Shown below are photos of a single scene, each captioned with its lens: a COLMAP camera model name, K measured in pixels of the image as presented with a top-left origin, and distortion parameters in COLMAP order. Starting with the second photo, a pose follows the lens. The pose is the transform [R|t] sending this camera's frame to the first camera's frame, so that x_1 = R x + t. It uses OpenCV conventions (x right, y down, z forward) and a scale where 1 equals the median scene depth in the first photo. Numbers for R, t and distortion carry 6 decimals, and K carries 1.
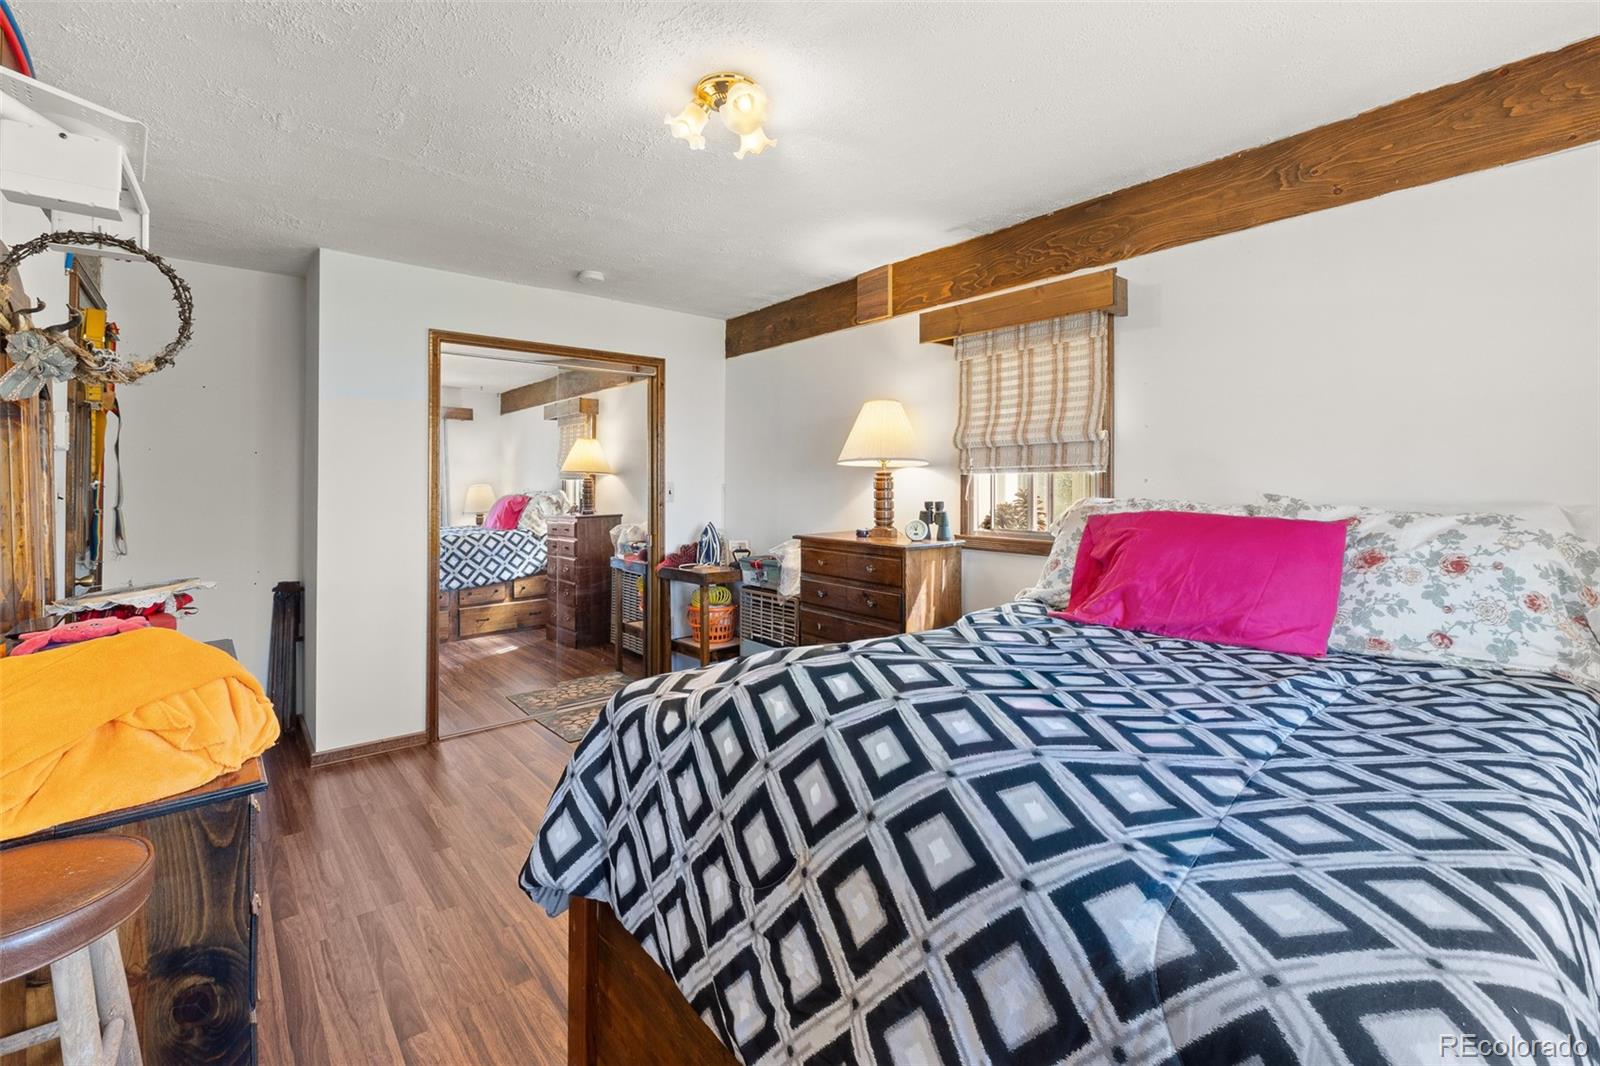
lens RADIAL K [[694.4, 0, 798.3], [0, 694.4, 472.7], [0, 0, 1]] dist [-0.005109, -0.000522]
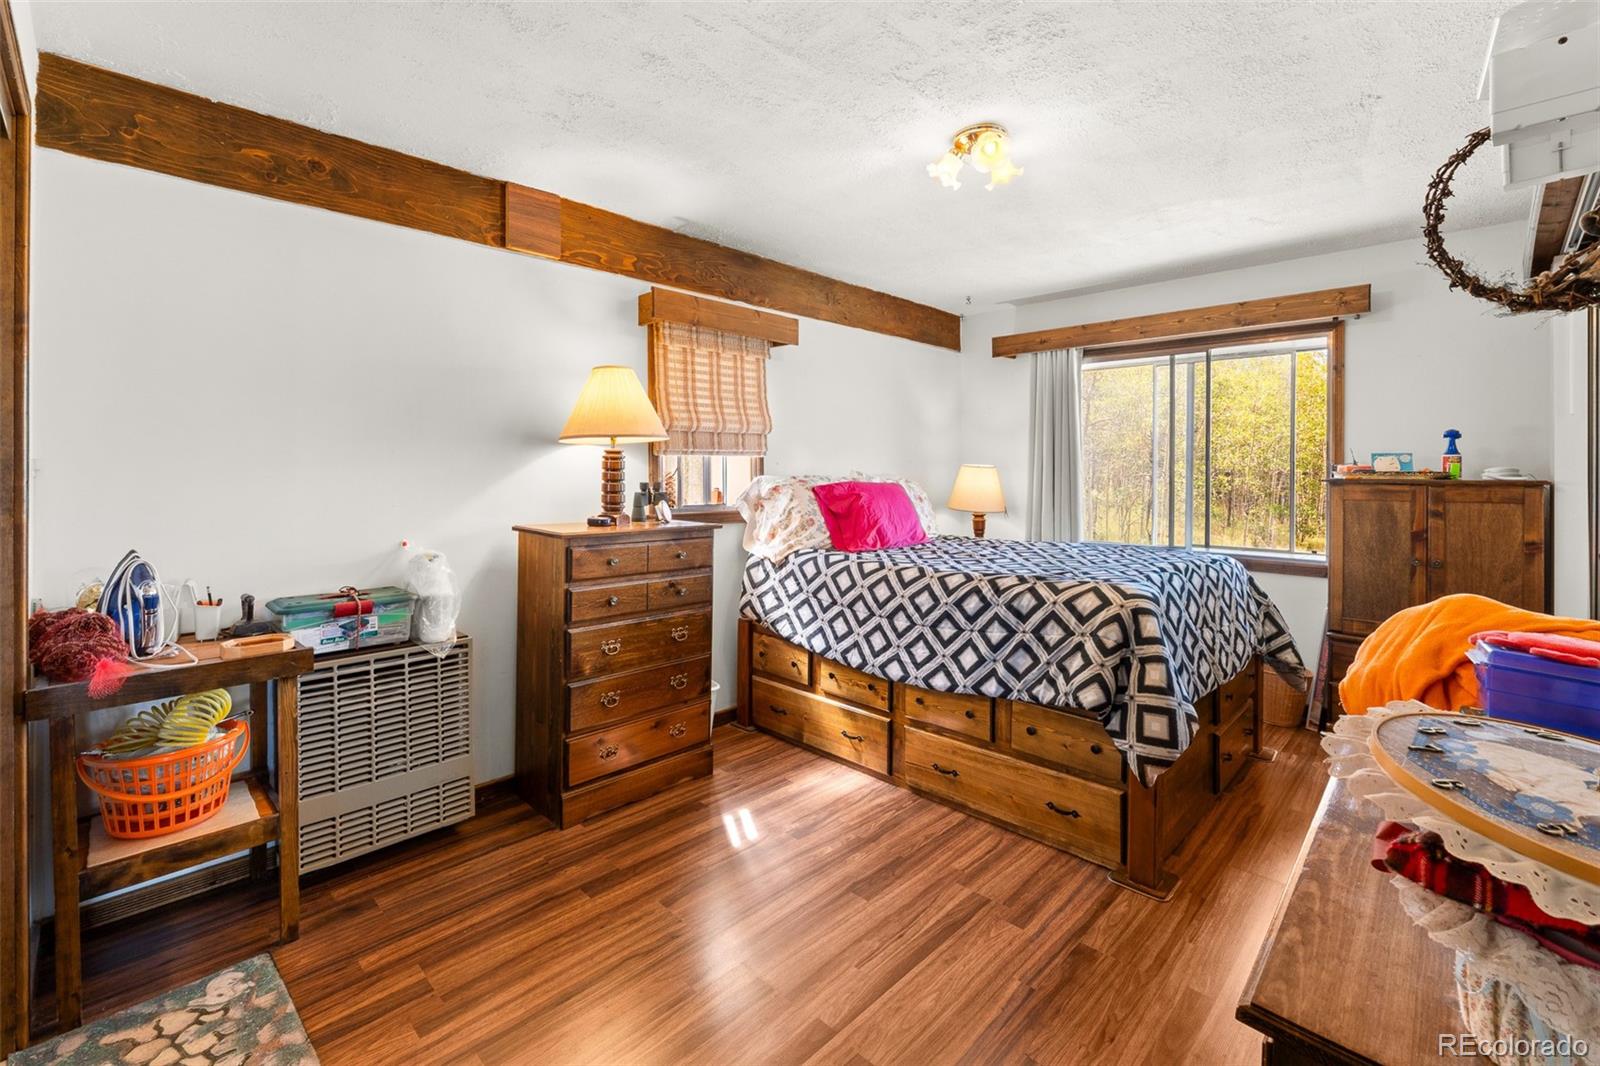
lens RADIAL K [[694.4, 0, 798.3], [0, 694.4, 472.7], [0, 0, 1]] dist [-0.005109, -0.000522]
pose [[-0.075745, 0.005986, 0.997109, -0.863952], [-0.015485, 0.999854, -0.007179, 0.035037], [-0.997007, -0.015984, -0.075642, 0.945236]]
